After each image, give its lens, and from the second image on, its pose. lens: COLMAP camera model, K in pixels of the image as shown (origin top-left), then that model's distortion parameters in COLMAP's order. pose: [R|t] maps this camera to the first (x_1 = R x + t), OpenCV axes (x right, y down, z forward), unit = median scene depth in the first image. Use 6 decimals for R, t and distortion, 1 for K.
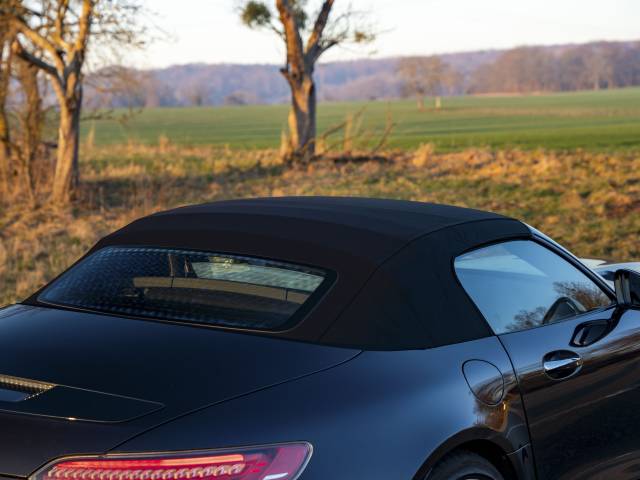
lens RADIAL K [[1316.2, 0, 320.0], [0, 1316.2, 240.0], [0, 0, 1]] dist [0.151076, 0.201638]
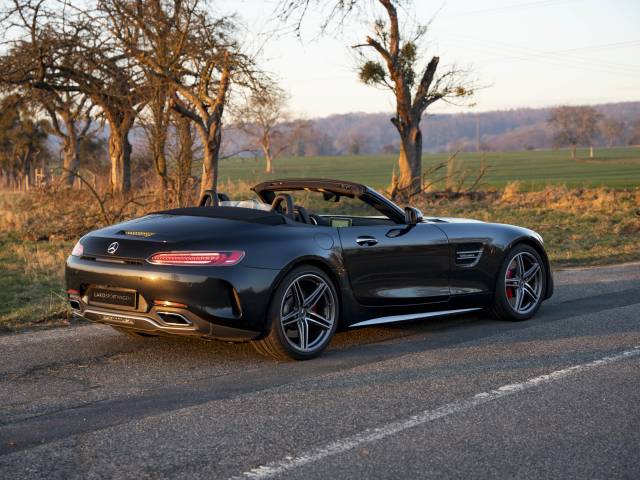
lens RADIAL K [[1390.5, 0, 318.4], [0, 1390.5, 252.8], [0, 0, 1]] dist [0.049544, 0.008176]
pose [[0.991641, 0.016653, -0.127946, 0.066667], [-0.020820, 0.999293, -0.031301, 0.030926], [0.127334, 0.033703, 0.991287, -0.241308]]
